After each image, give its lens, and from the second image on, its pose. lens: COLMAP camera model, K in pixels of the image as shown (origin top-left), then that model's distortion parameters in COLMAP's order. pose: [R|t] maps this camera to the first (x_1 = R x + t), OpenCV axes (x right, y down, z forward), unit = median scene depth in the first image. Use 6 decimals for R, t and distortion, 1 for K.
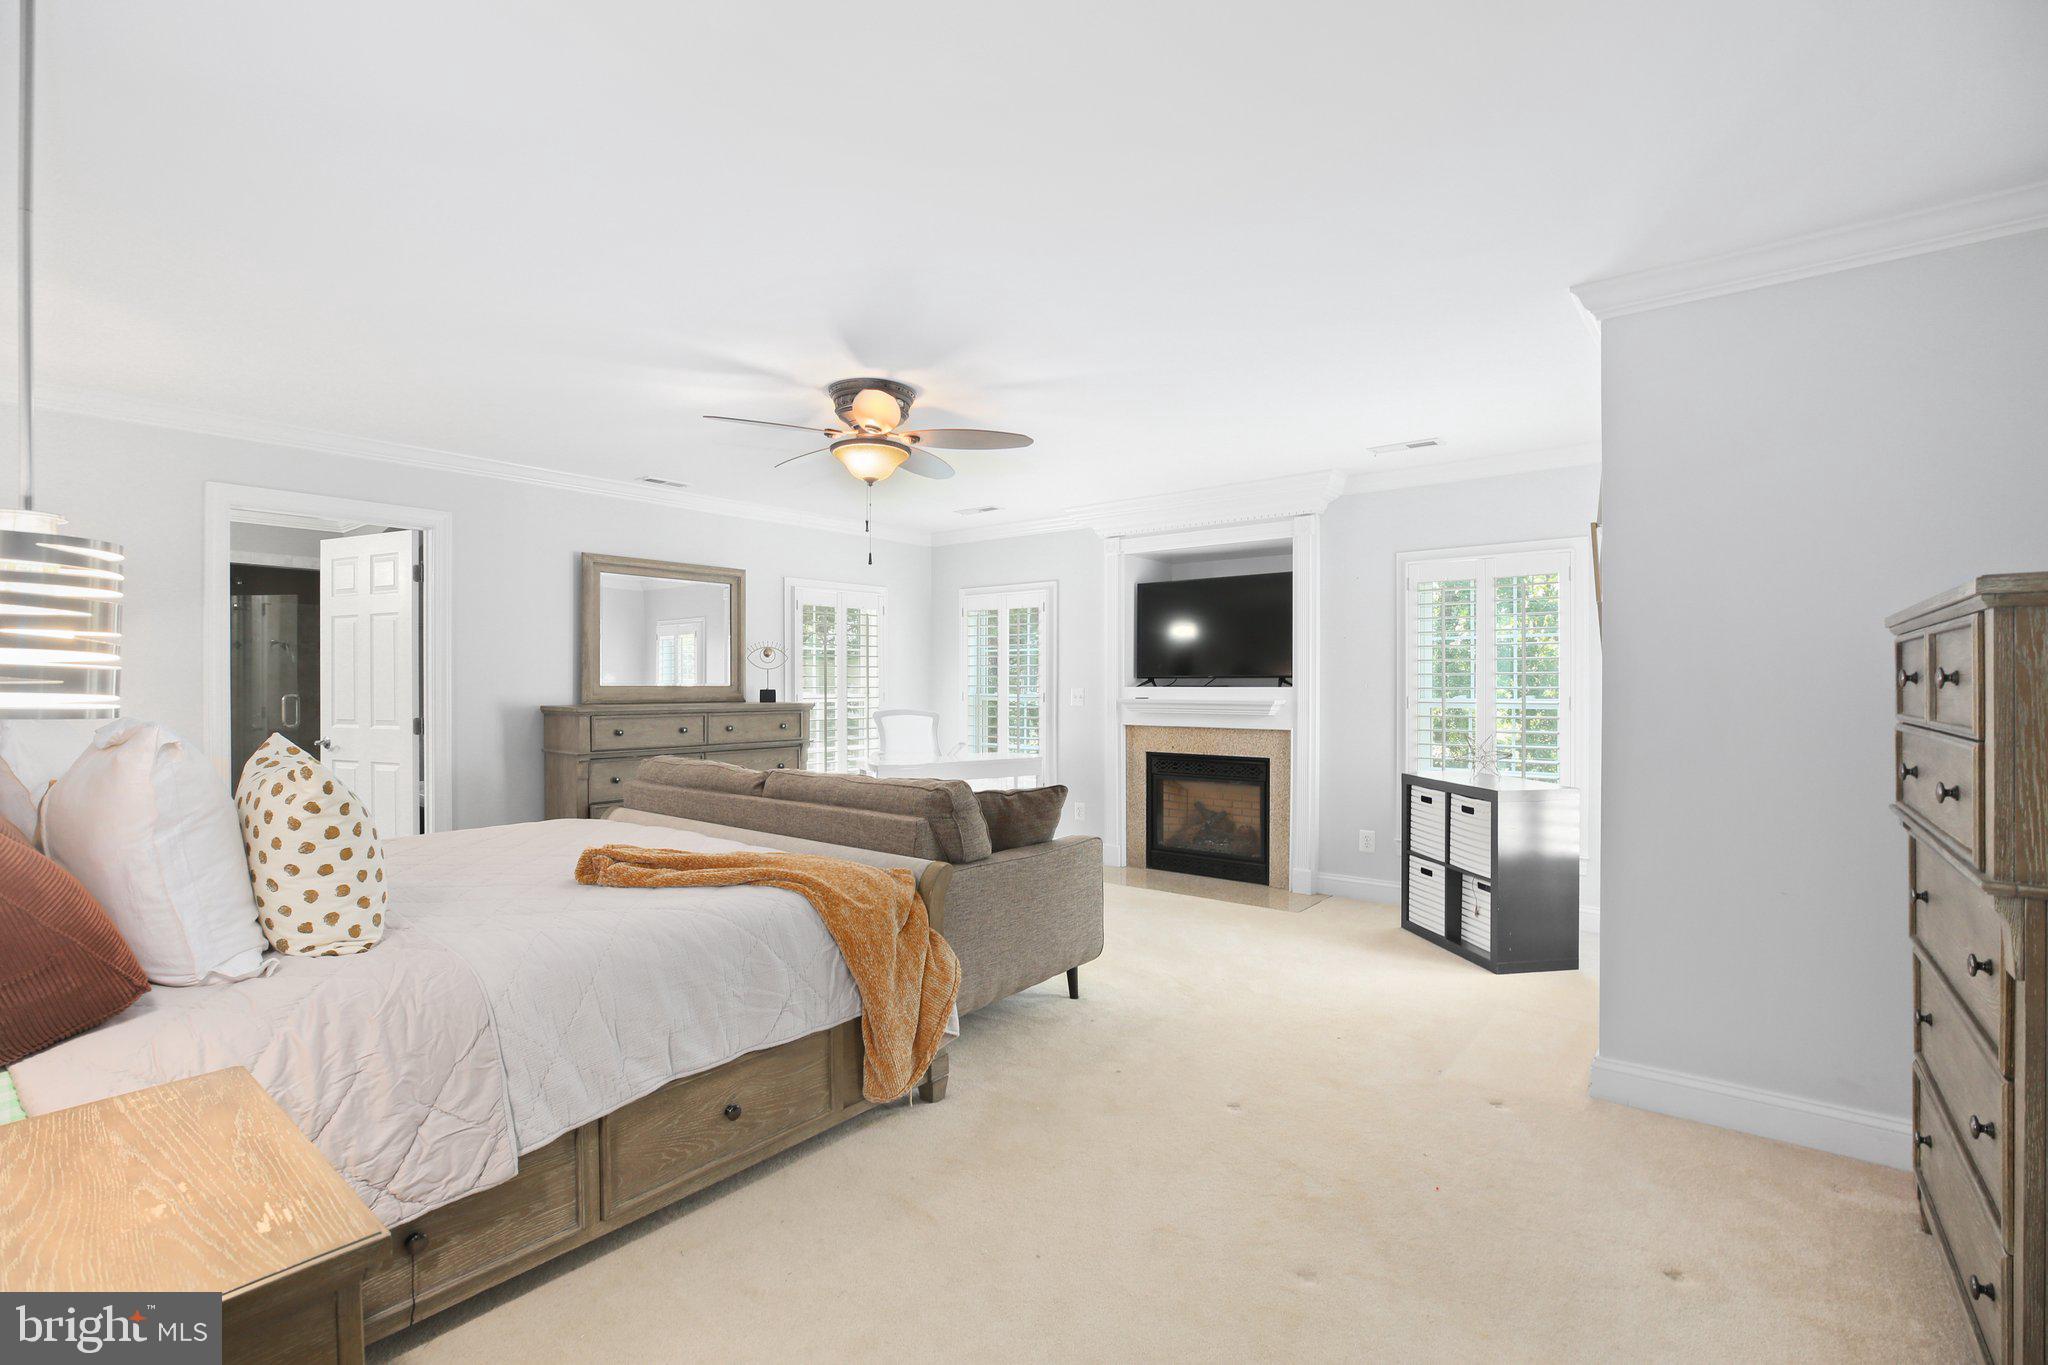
lens RADIAL K [[941.5, 0, 1024.0], [0, 941.5, 682.5], [0, 0, 1]] dist [-0.036712, 0.000792]
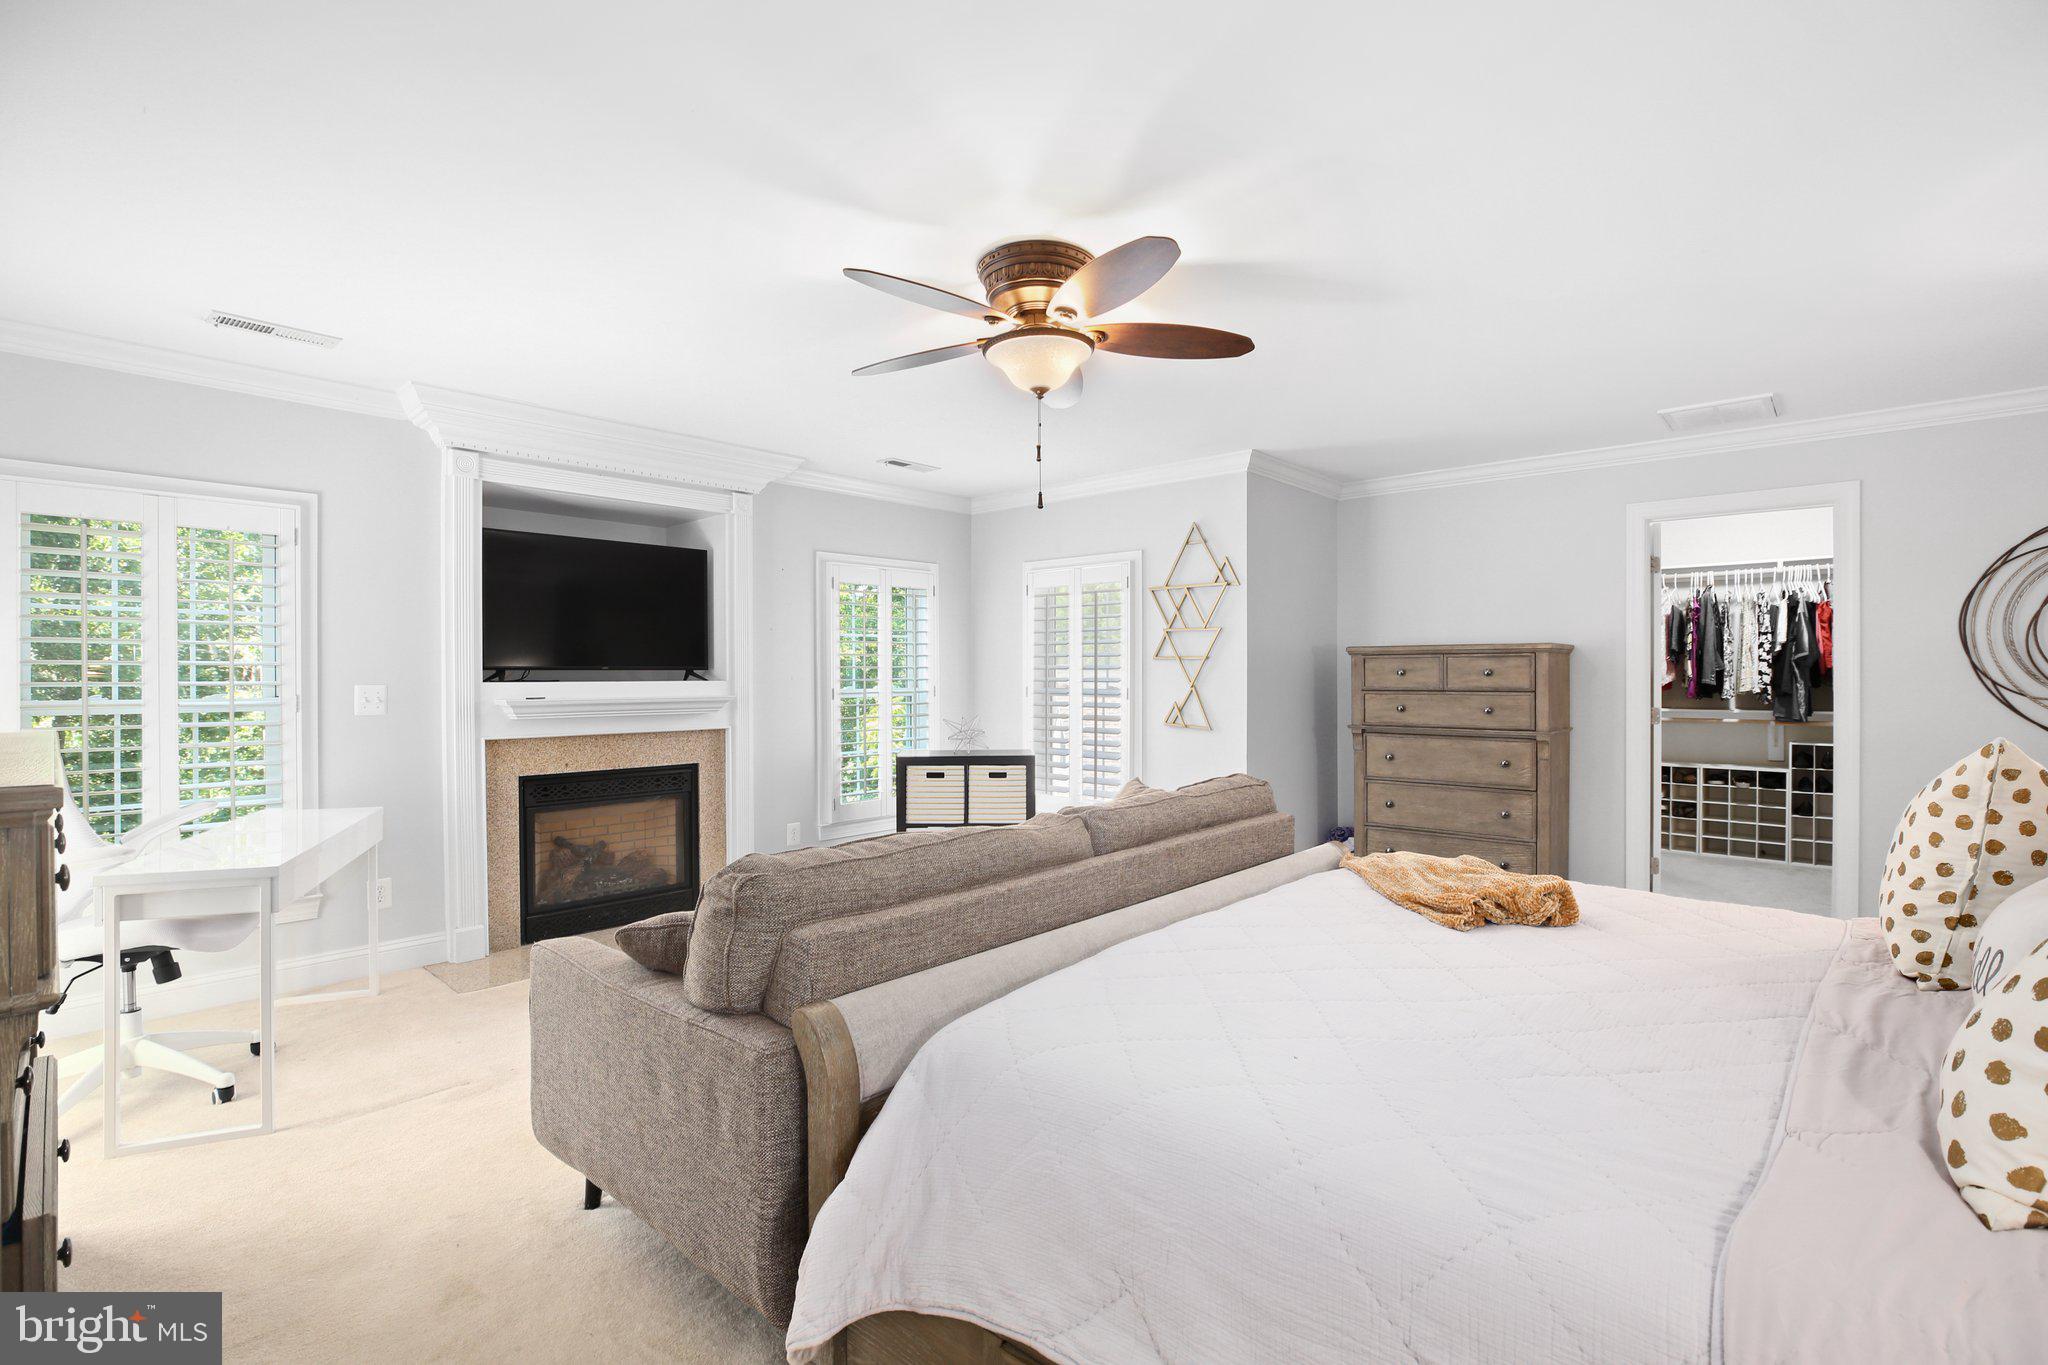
lens RADIAL K [[953.5, 0, 1024.0], [0, 953.5, 682.5], [0, 0, 1]] dist [0.000023, 0.000129]
pose [[0.063185, -0.004348, 0.997992, -0.551592], [0.002937, 0.999987, 0.004171, 0.002883], [-0.997997, 0.002668, 0.063197, 0.596457]]
